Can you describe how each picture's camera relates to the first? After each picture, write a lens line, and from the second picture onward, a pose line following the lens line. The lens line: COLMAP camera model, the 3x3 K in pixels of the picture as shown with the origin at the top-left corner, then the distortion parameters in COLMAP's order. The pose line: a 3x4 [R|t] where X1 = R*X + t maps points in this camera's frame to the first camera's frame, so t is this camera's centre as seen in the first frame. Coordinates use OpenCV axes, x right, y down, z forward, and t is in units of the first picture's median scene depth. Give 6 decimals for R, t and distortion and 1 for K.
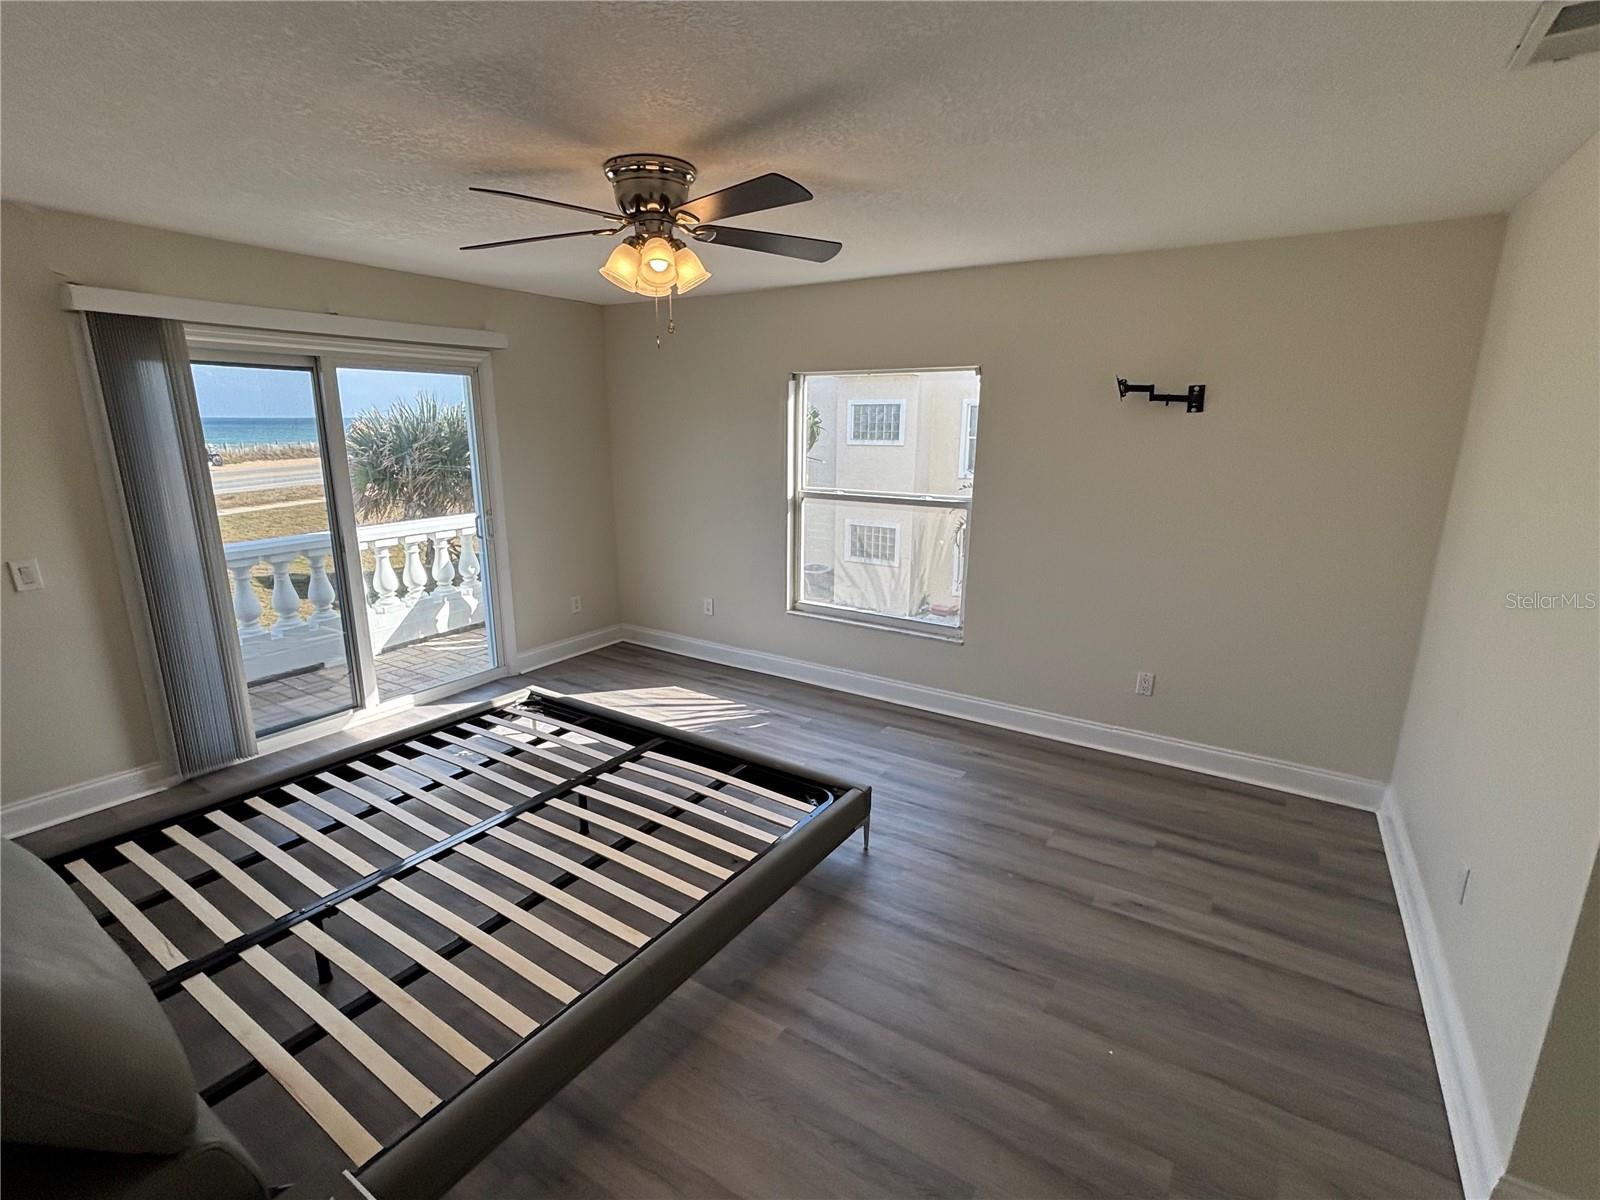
lens RADIAL K [[745.6, 0, 800.0], [0, 745.6, 600.0], [0, 0, 1]] dist [0.000569, 0.000268]
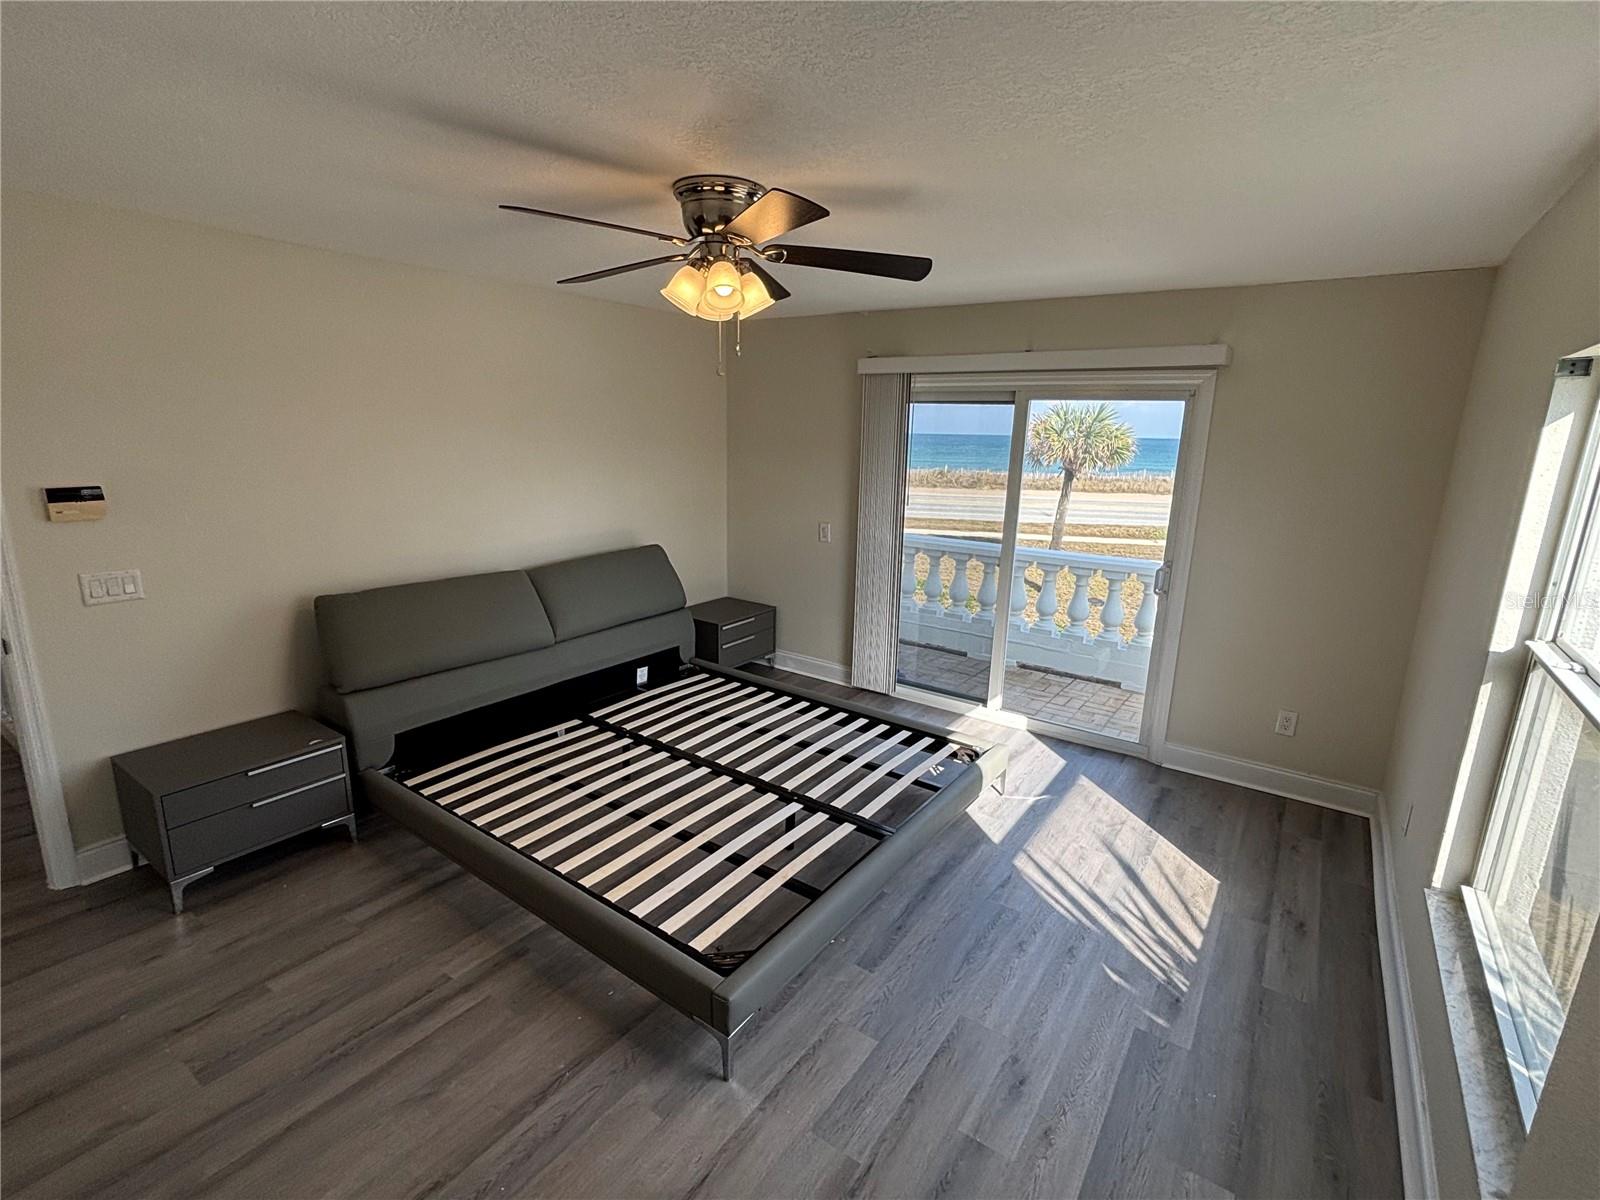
lens RADIAL K [[745.6, 0, 800.0], [0, 745.6, 600.0], [0, 0, 1]] dist [0.000569, 0.000268]
pose [[-0.040446, 0.217312, -0.975264, 0.587655], [-0.258154, 0.940650, 0.220305, -0.220497], [0.965257, 0.260678, 0.018055, 0.841415]]
